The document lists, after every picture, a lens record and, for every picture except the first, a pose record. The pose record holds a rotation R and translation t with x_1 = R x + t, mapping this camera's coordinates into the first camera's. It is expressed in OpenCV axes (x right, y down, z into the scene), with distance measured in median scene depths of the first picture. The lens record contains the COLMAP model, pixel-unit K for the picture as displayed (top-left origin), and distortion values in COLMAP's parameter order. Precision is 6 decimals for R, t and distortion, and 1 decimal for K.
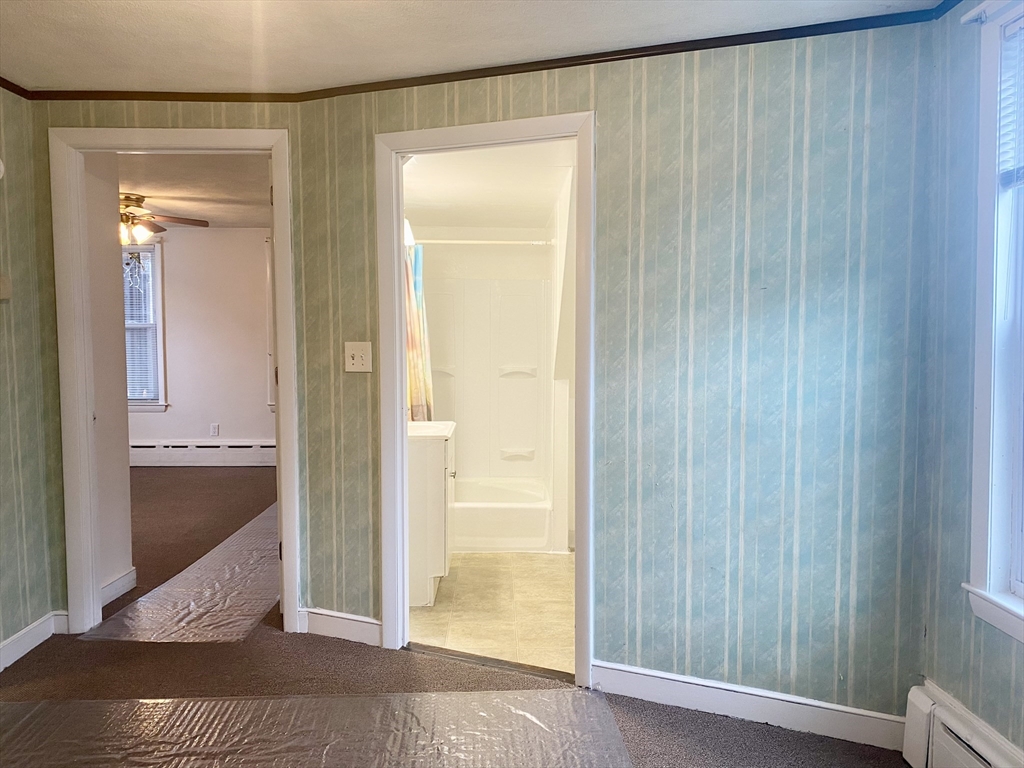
lens RADIAL K [[813.0, 0, 512.0], [0, 813.0, 384.0], [0, 0, 1]] dist [0.002261, -0.003394]
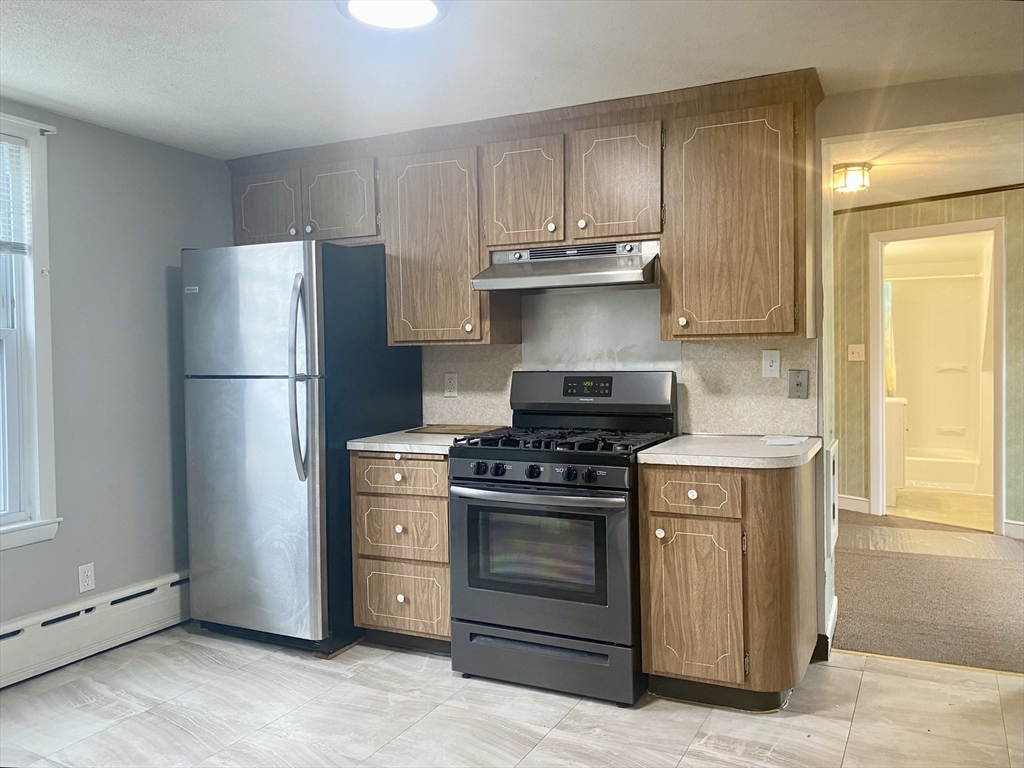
lens RADIAL K [[813.0, 0, 512.0], [0, 813.0, 384.0], [0, 0, 1]] dist [0.002261, -0.003394]
pose [[0.887464, 0.000383, -0.460878, -0.035798], [-0.009828, 0.999788, -0.018094, 0.081347], [0.460773, 0.020587, 0.887279, -1.025269]]
